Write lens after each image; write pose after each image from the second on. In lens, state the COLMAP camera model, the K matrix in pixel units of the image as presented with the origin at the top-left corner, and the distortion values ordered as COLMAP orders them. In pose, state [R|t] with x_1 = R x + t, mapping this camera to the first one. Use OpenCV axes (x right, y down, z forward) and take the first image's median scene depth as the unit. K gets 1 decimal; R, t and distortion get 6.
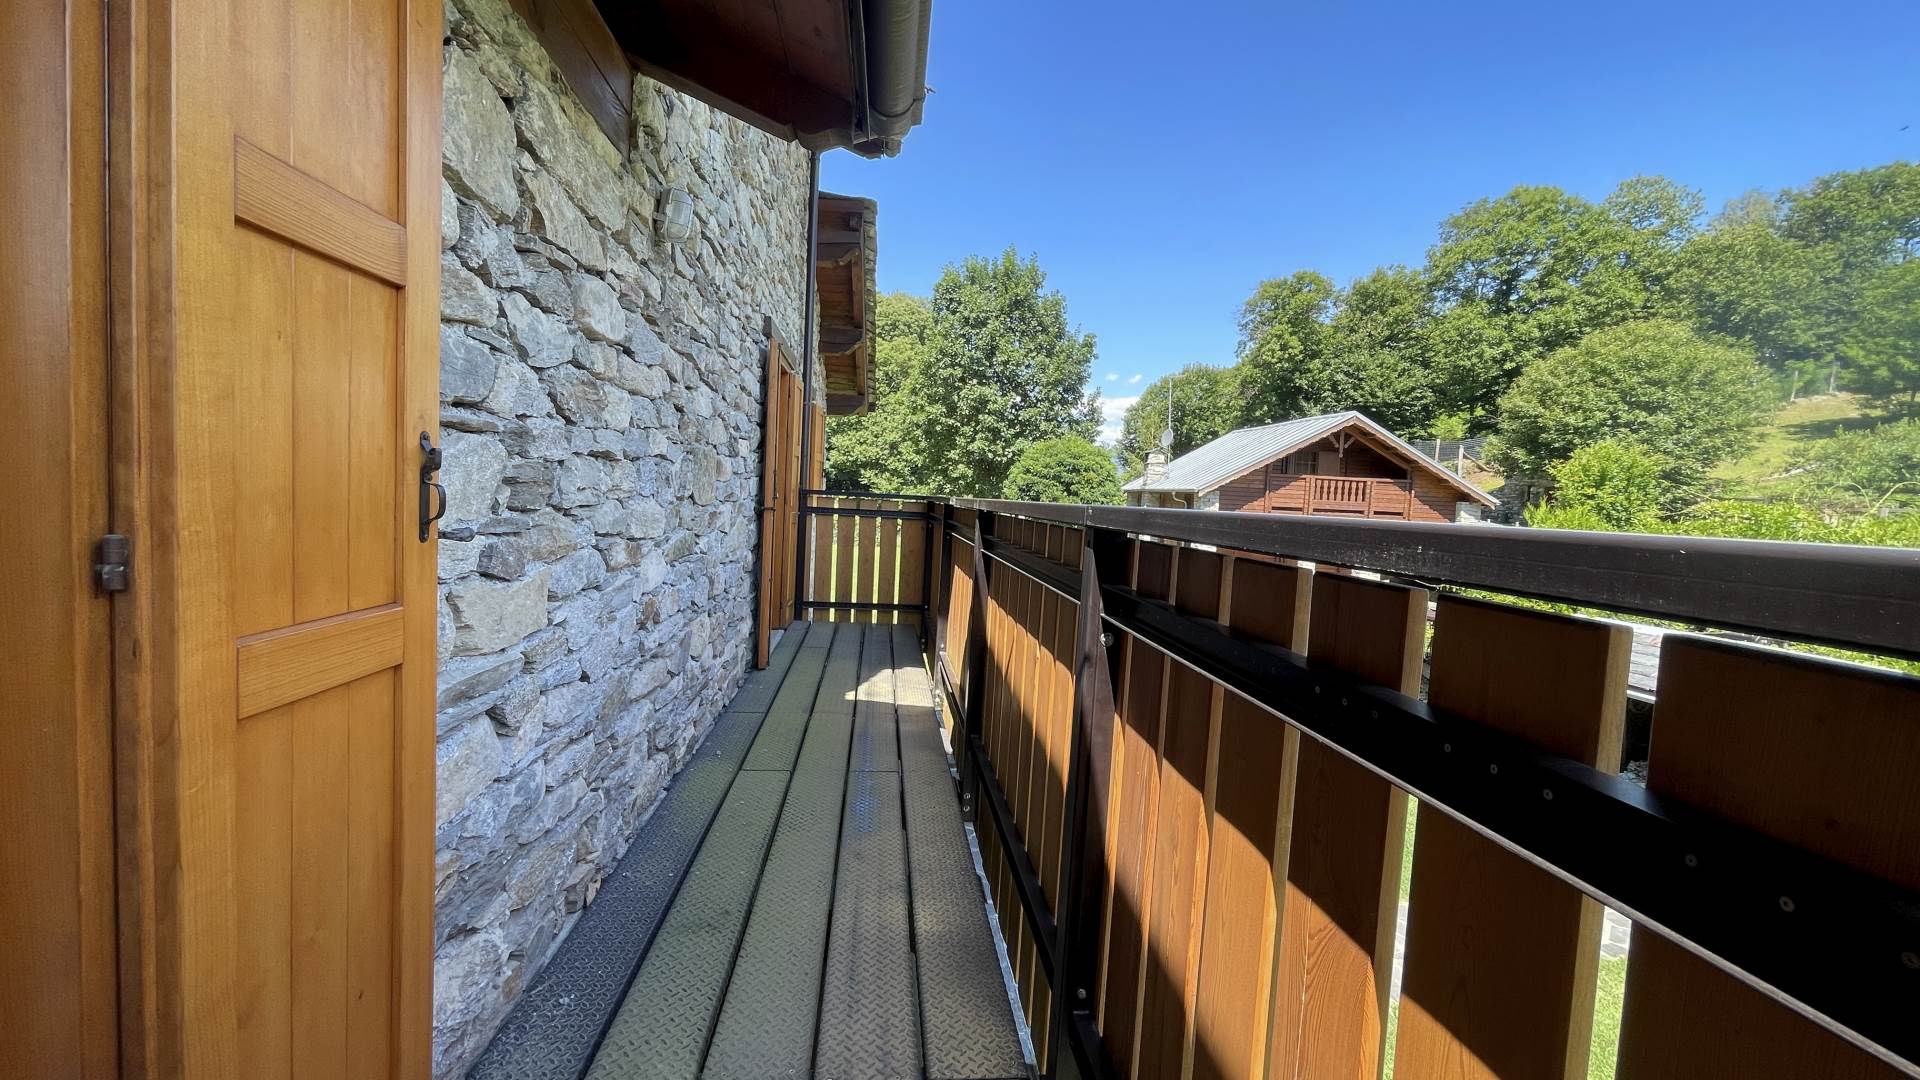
lens RADIAL K [[782.6, 0, 952.6], [0, 782.6, 536.1], [0, 0, 1]] dist [0.000025, 0.000074]
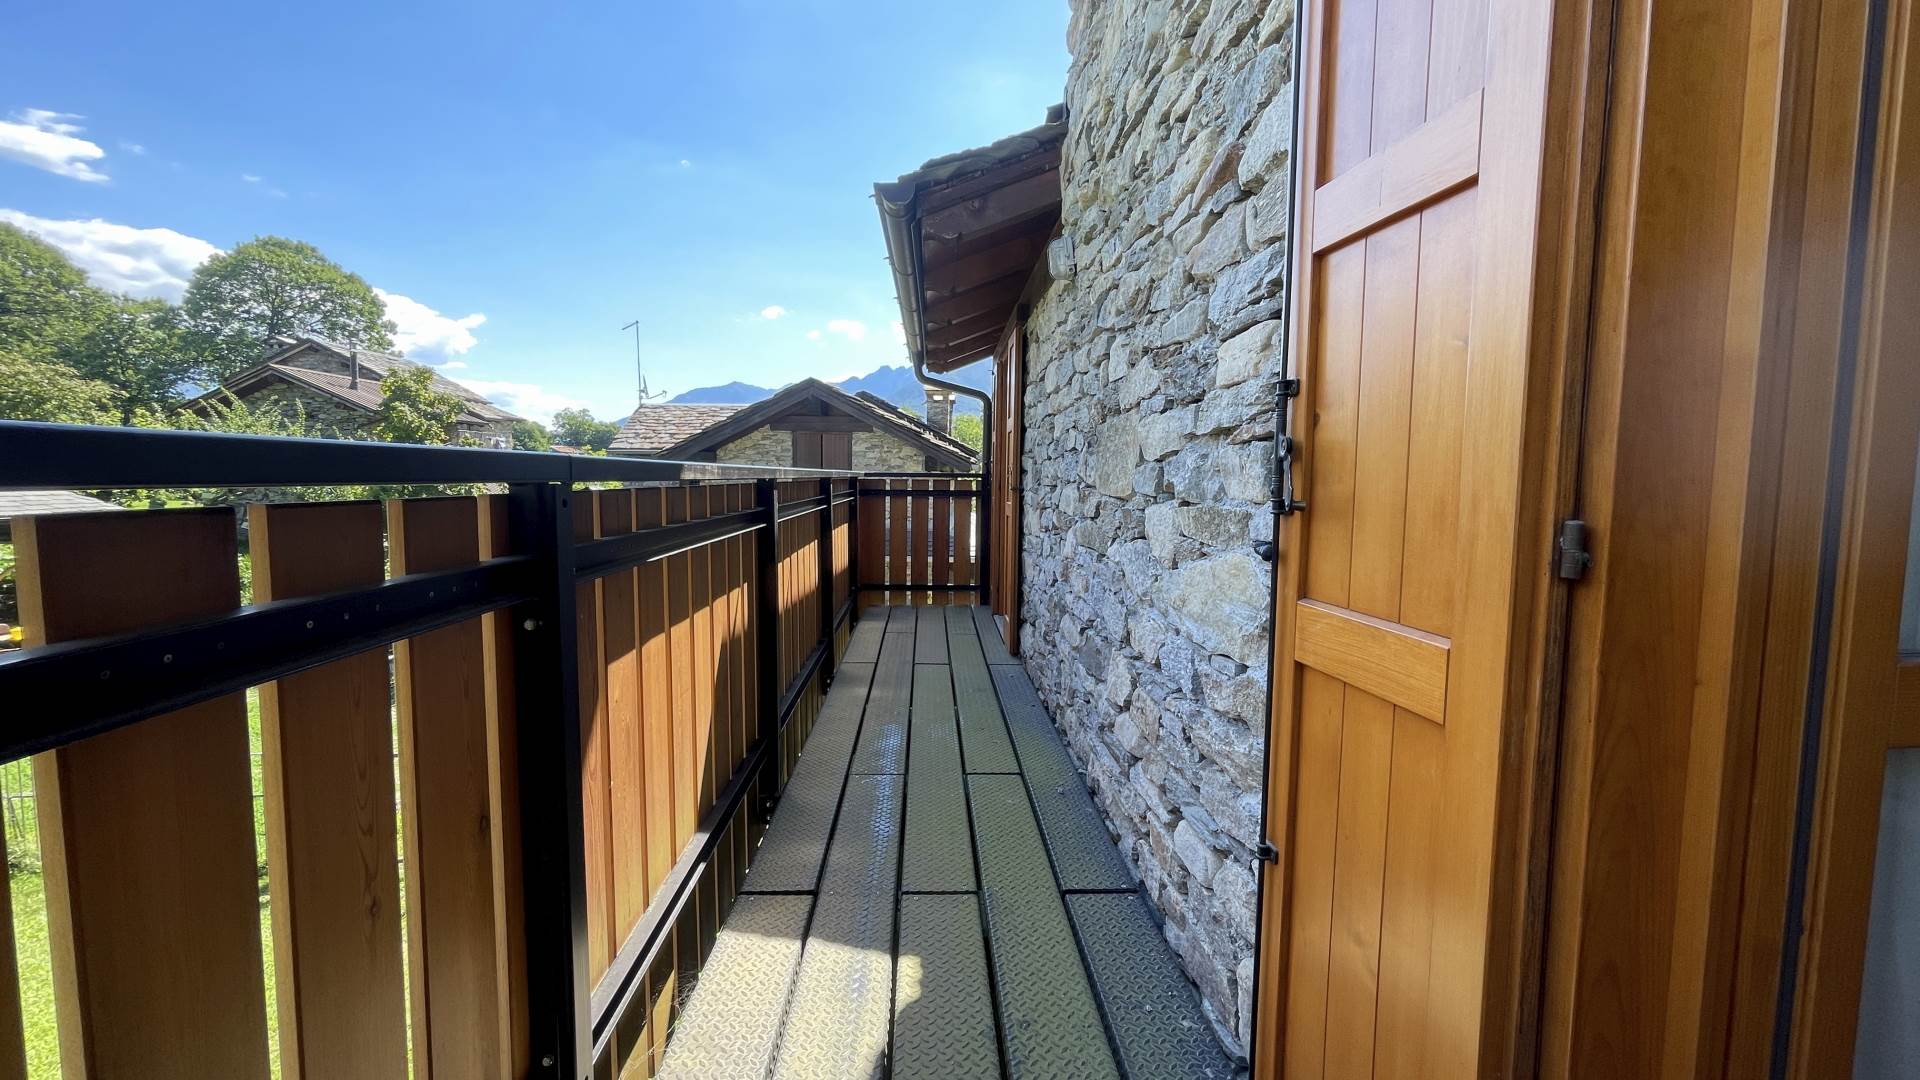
lens RADIAL K [[782.6, 0, 952.6], [0, 782.6, 536.1], [0, 0, 1]] dist [0.000025, 0.000074]
pose [[-0.997078, -0.059999, 0.047276, -0.184929], [-0.053069, 0.989254, 0.136238, -0.084434], [-0.054942, 0.133331, -0.989548, 1.592938]]
